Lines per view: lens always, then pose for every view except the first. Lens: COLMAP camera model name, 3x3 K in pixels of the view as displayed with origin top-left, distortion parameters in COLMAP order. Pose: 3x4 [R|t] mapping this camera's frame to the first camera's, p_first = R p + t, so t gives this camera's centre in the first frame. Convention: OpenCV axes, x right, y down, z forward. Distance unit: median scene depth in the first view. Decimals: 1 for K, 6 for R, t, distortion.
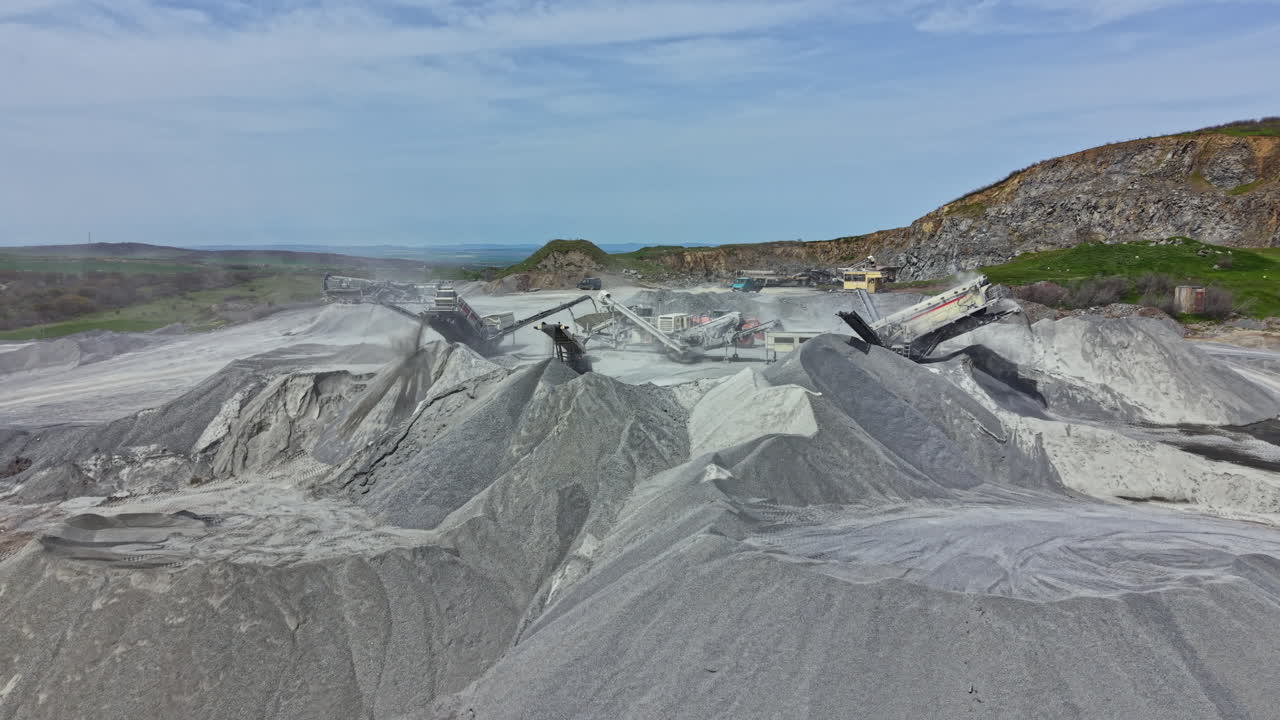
lens RADIAL K [[924.3, 0, 640.0], [0, 924.3, 360.0], [0, 0, 1]] dist [0.035629, -0.053663]
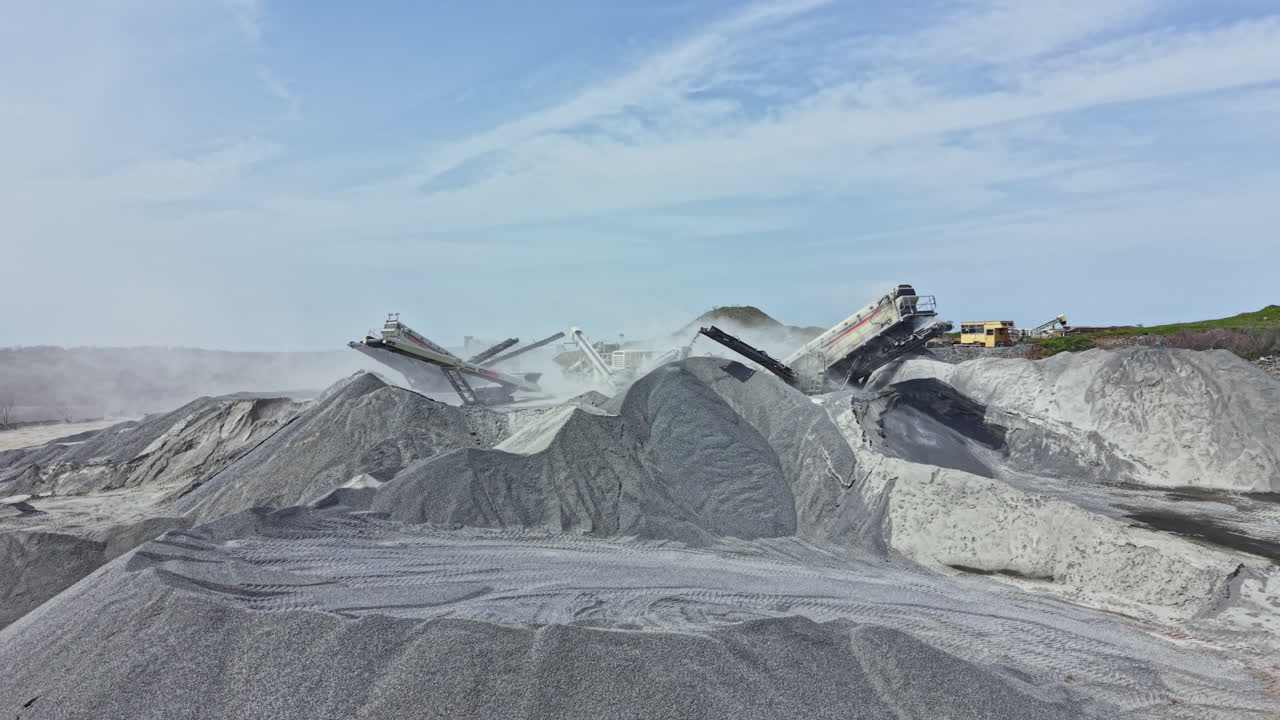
lens RADIAL K [[924.3, 0, 640.0], [0, 924.3, 360.0], [0, 0, 1]] dist [0.035629, -0.053663]
pose [[0.926271, 0.000899, -0.376858, 0.454434], [-0.041746, 0.994088, -0.100234, 0.059274], [0.374540, 0.108576, 0.920832, 0.201566]]
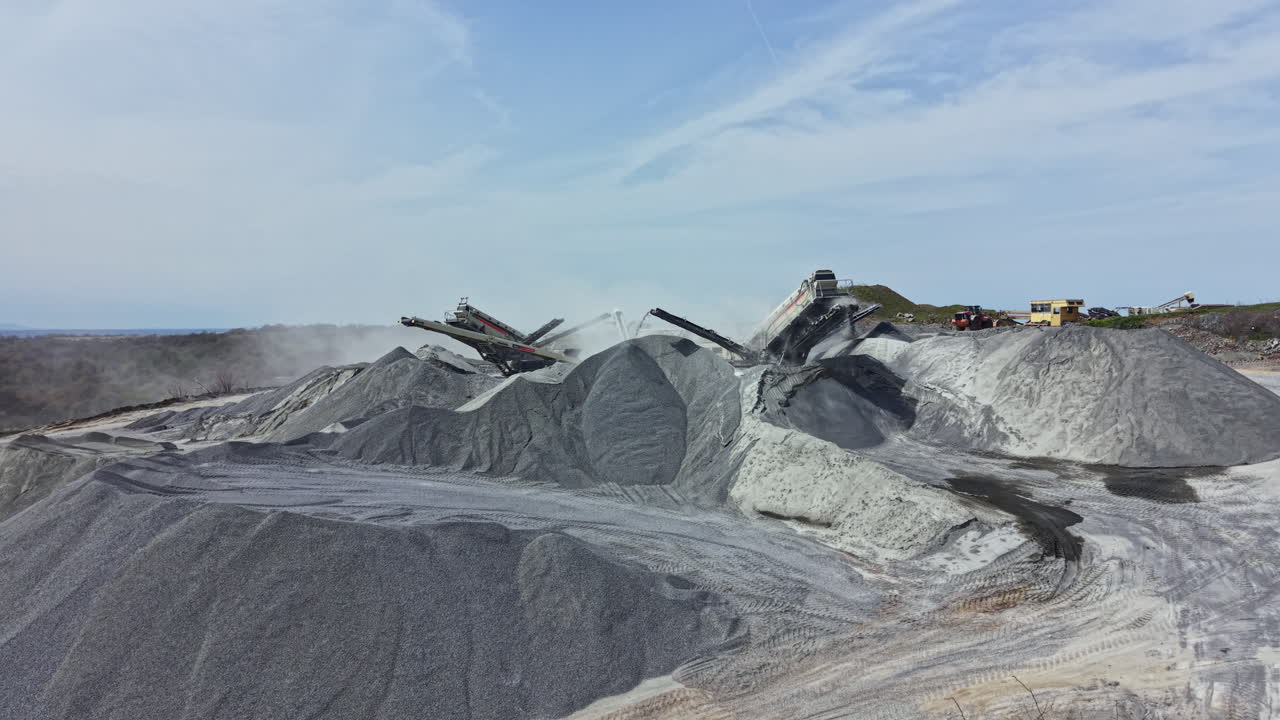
lens RADIAL K [[924.3, 0, 640.0], [0, 924.3, 360.0], [0, 0, 1]] dist [0.035629, -0.053663]
pose [[0.801173, 0.018377, -0.598150, 0.743940], [-0.069827, 0.995572, -0.062941, 0.058564], [0.594345, 0.092193, 0.798909, 0.213501]]
